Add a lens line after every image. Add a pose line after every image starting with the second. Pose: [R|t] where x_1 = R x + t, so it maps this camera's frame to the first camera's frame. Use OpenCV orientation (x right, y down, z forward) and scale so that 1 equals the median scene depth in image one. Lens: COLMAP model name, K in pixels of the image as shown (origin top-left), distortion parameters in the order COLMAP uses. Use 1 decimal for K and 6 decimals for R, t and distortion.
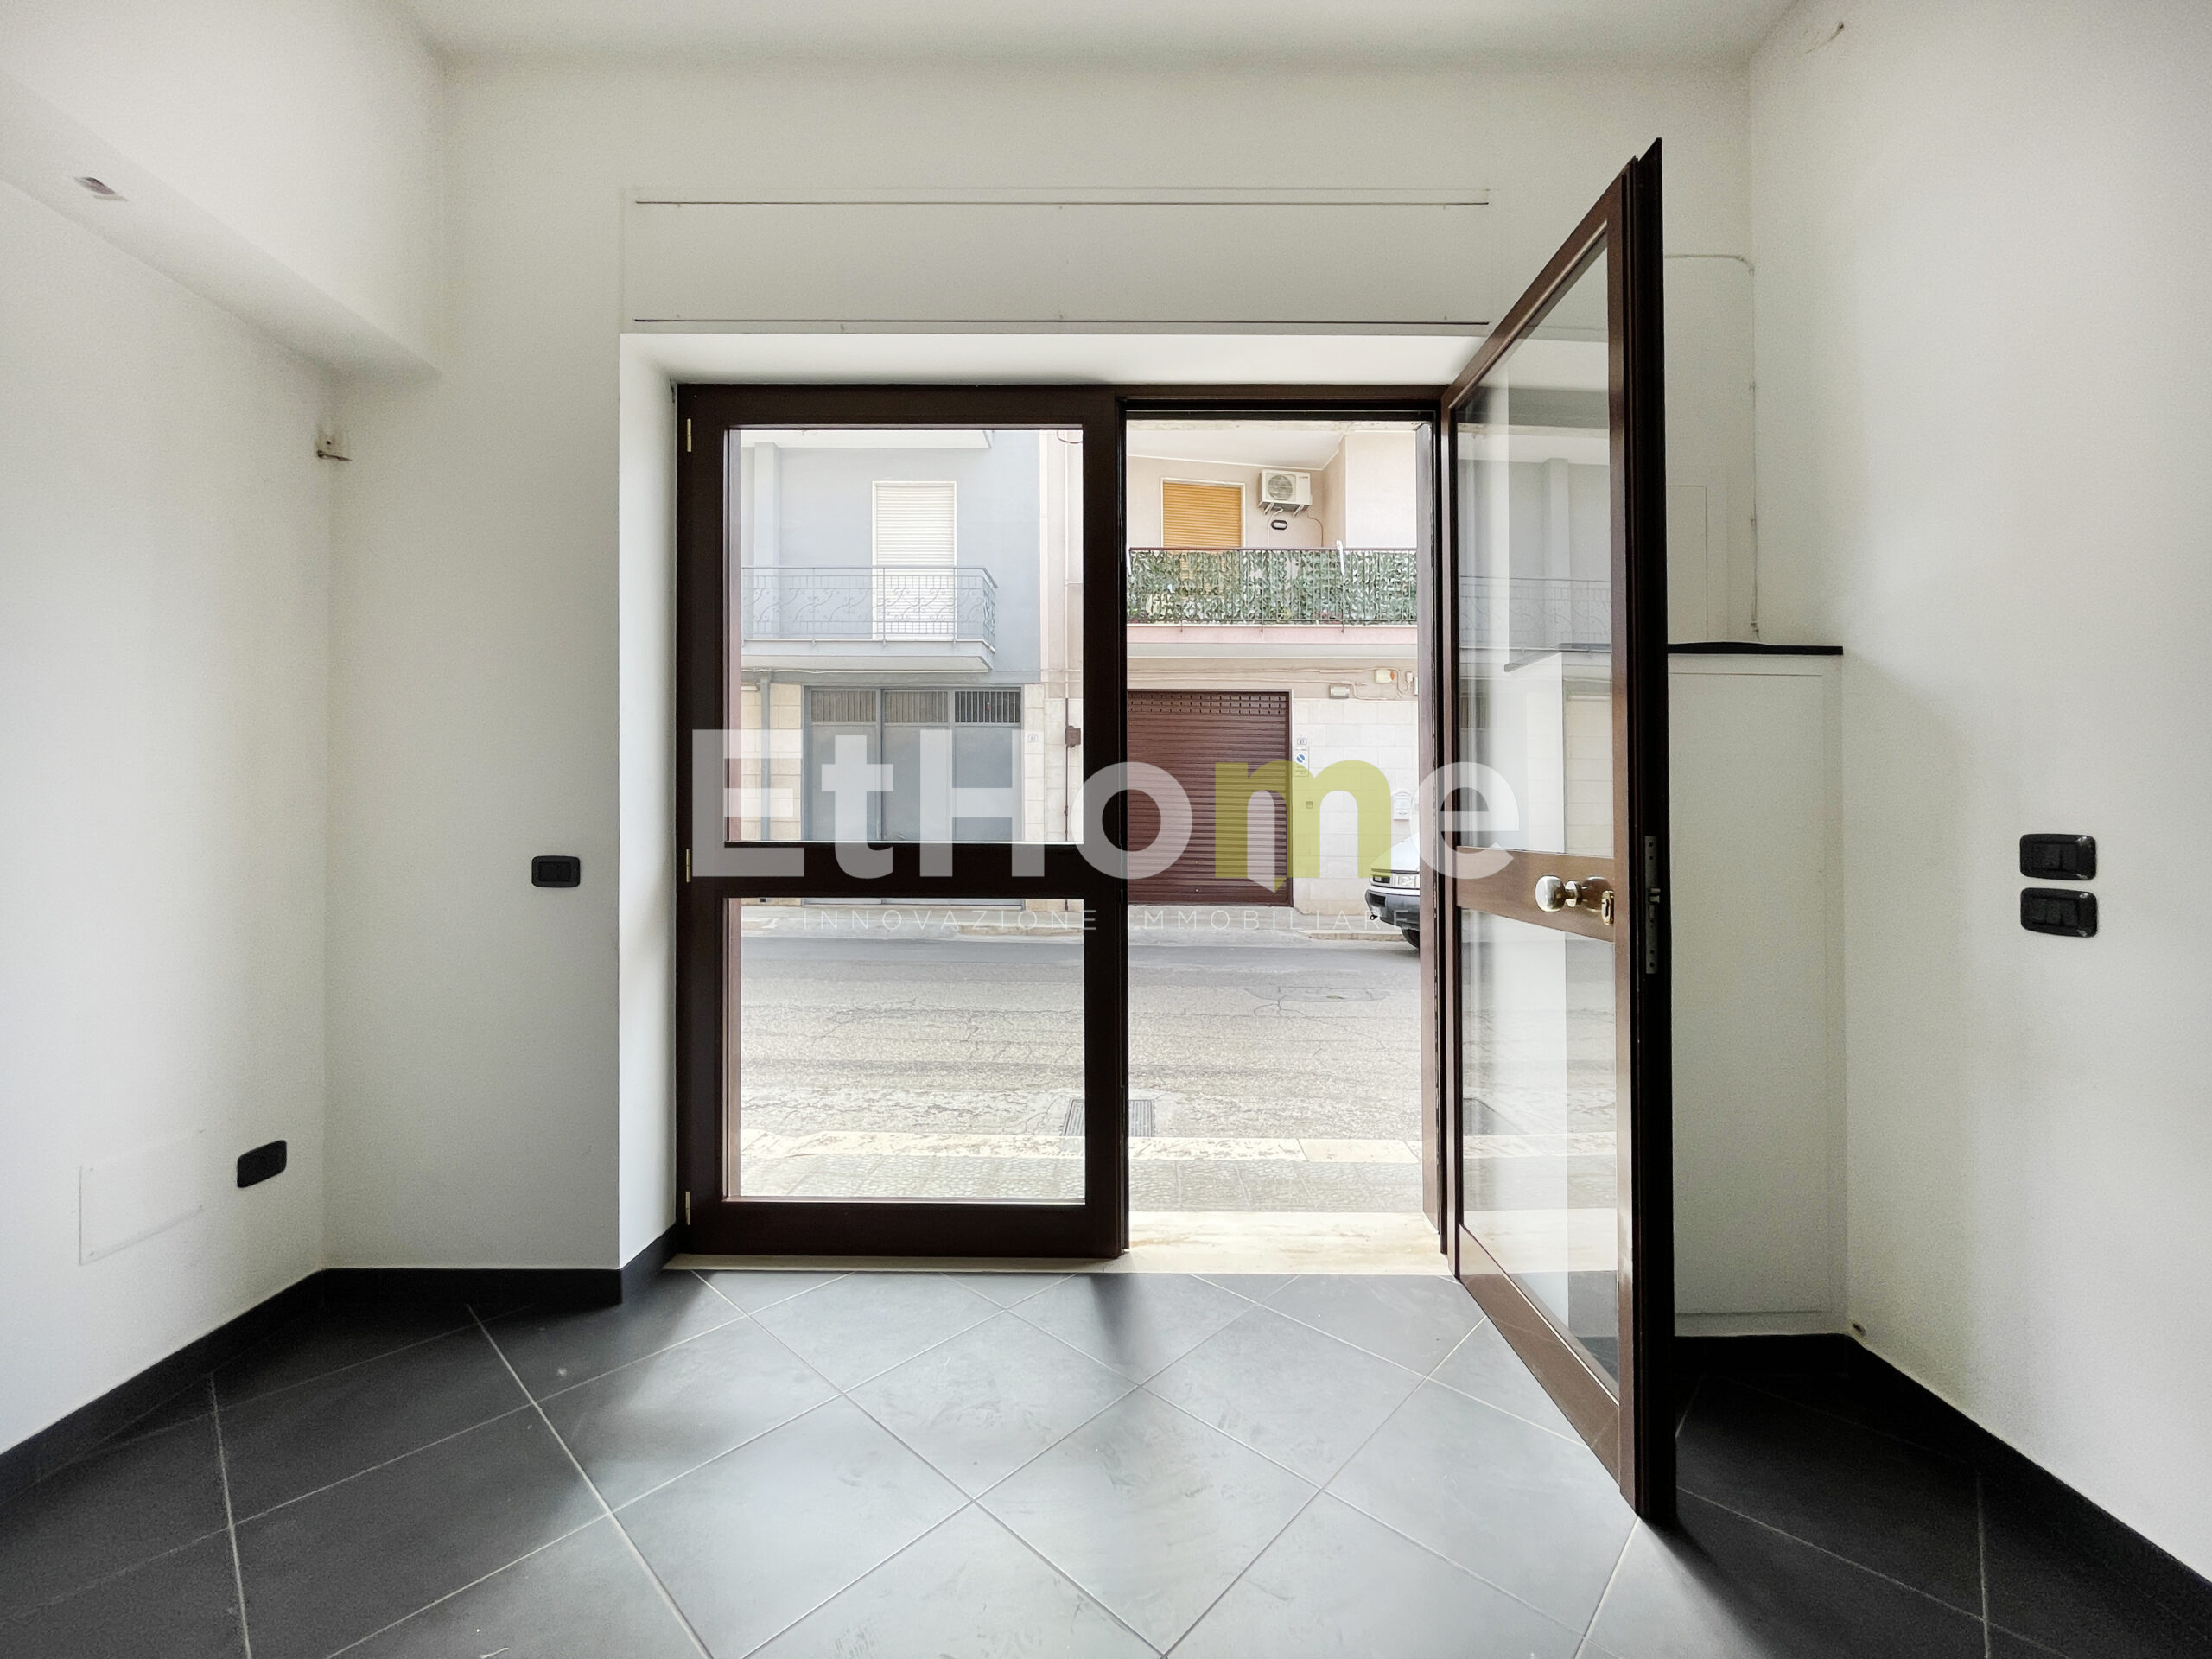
lens RADIAL K [[893.5, 0, 1105.3], [0, 893.5, 810.4], [0, 0, 1]] dist [-0.000689, -0.000134]
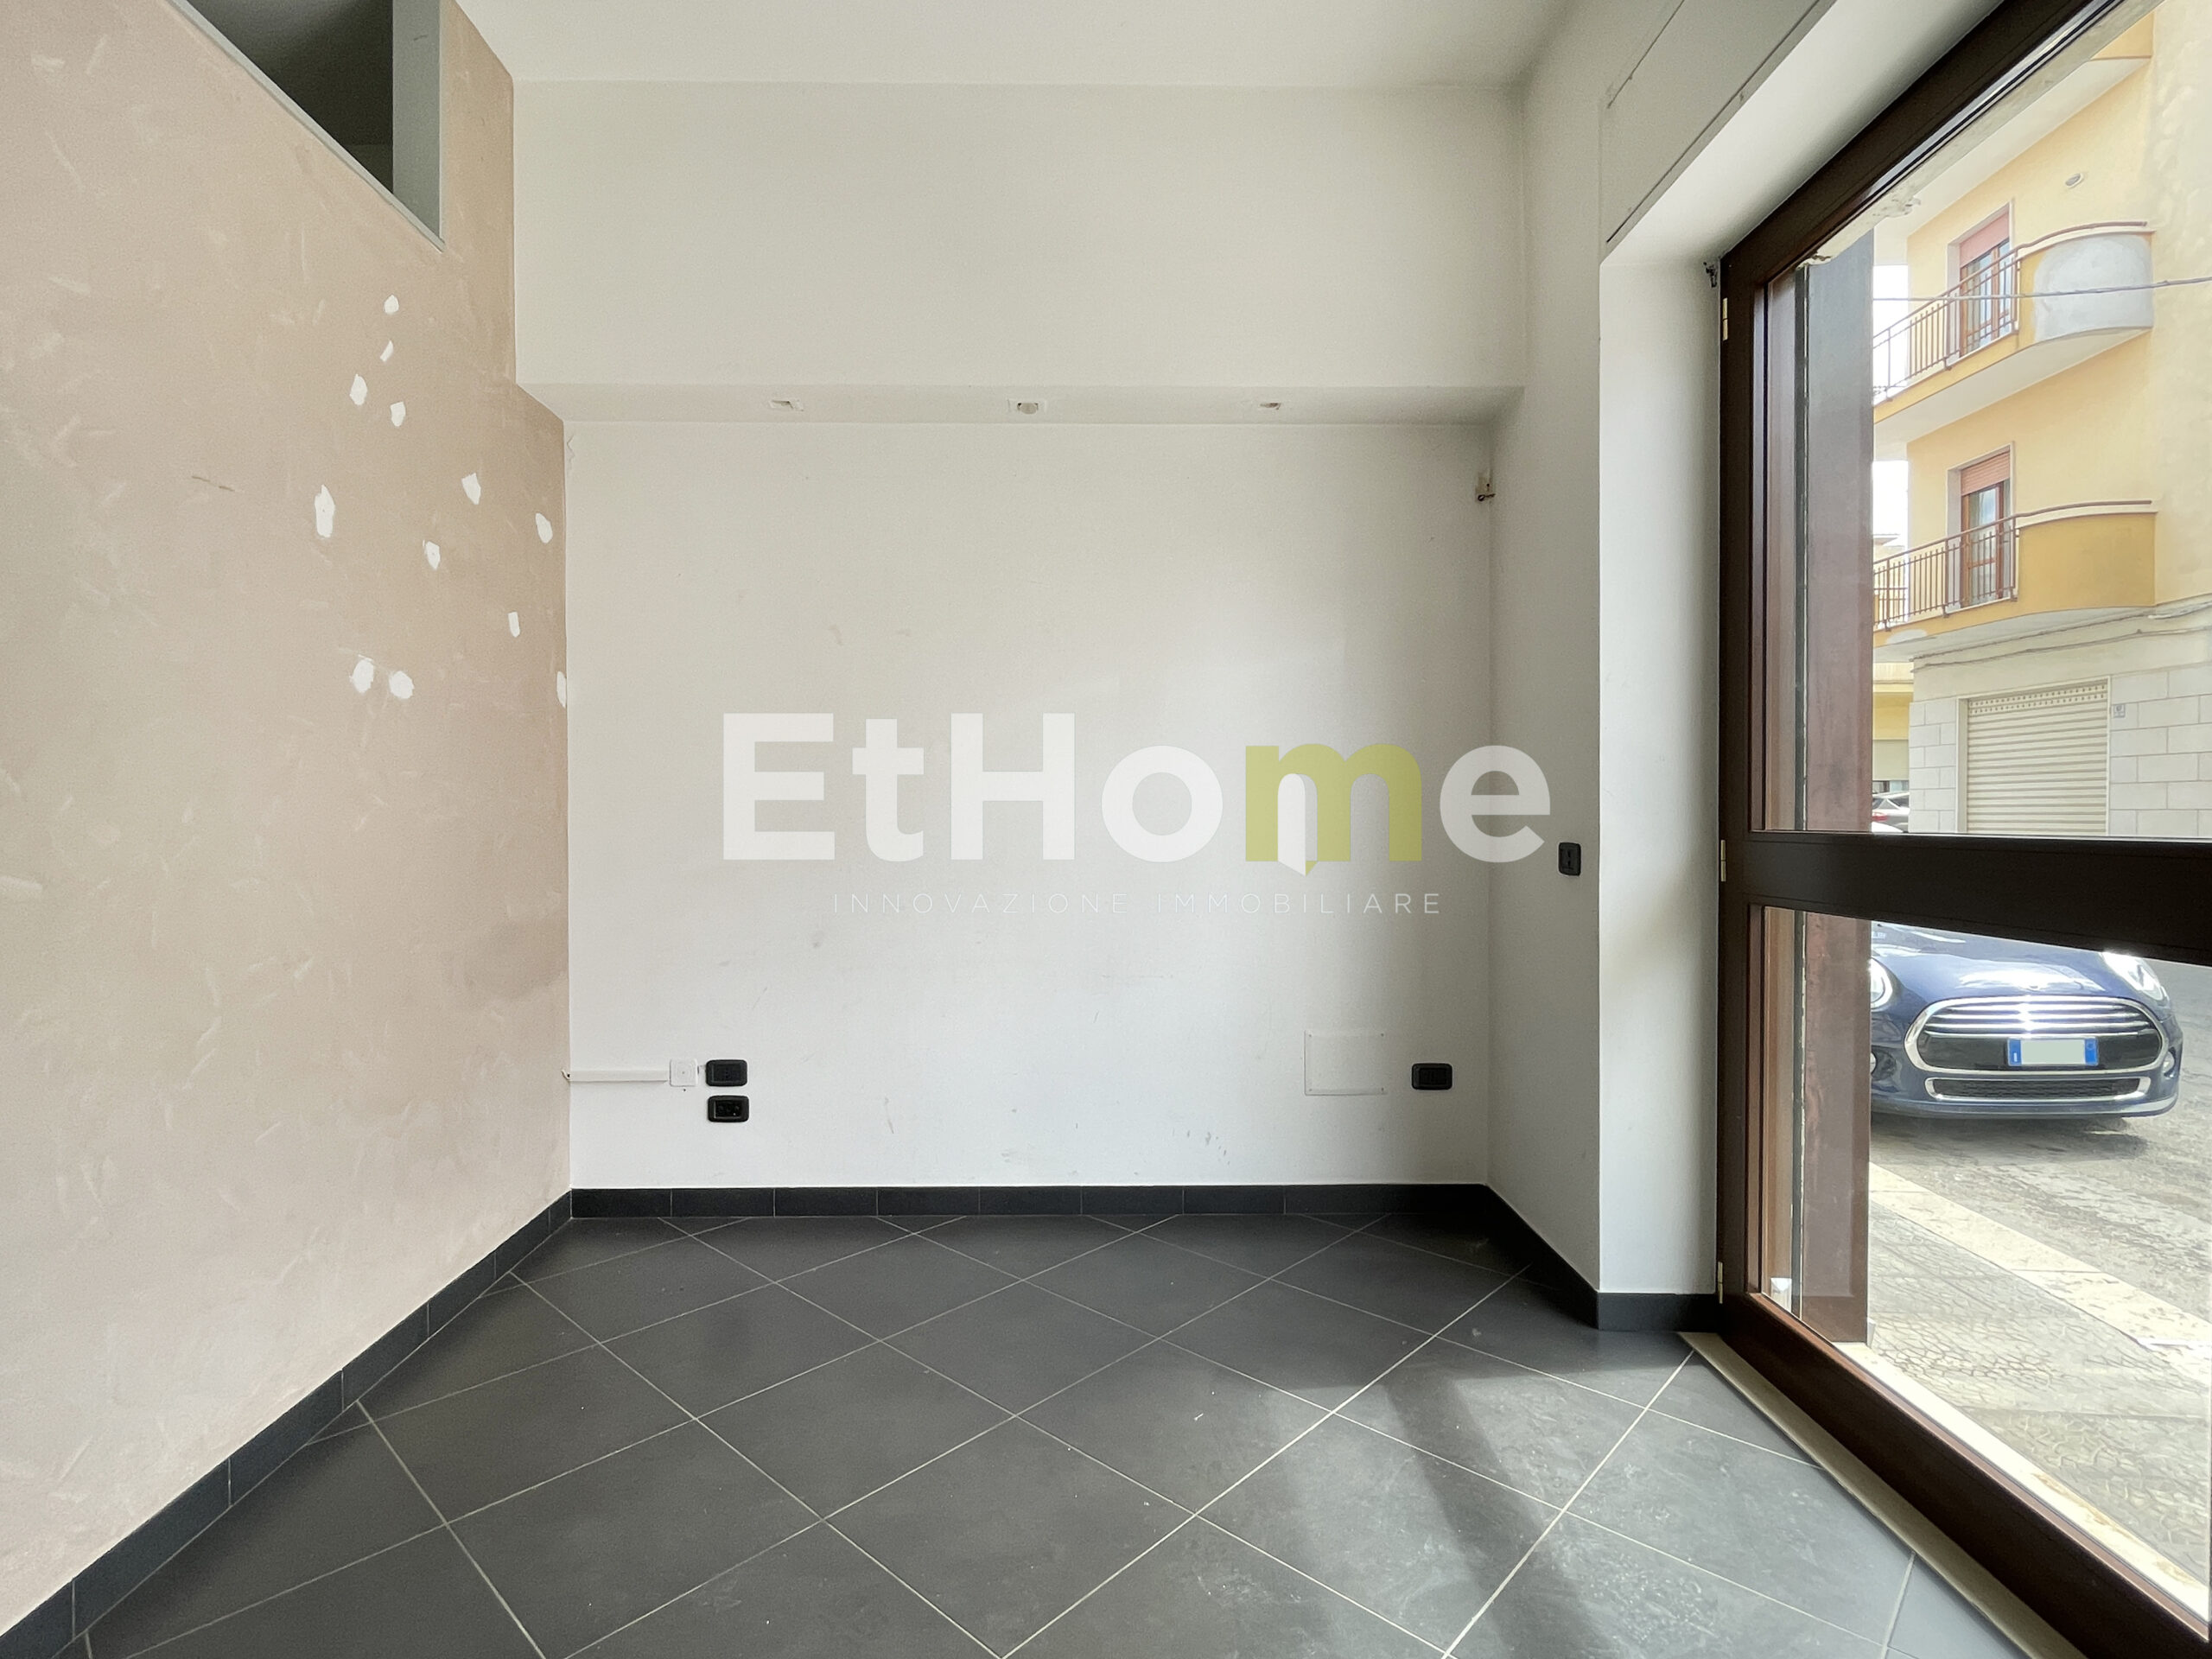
lens RADIAL K [[1095.6, 0, 1105.6], [0, 1095.6, 827.4], [0, 0, 1]] dist [0.002282, 0.000757]
pose [[0.004205, 0.005936, -0.999974, 0.543696], [0.017457, 0.999830, 0.006009, 0.018686], [0.999839, -0.017482, 0.004100, 0.466510]]
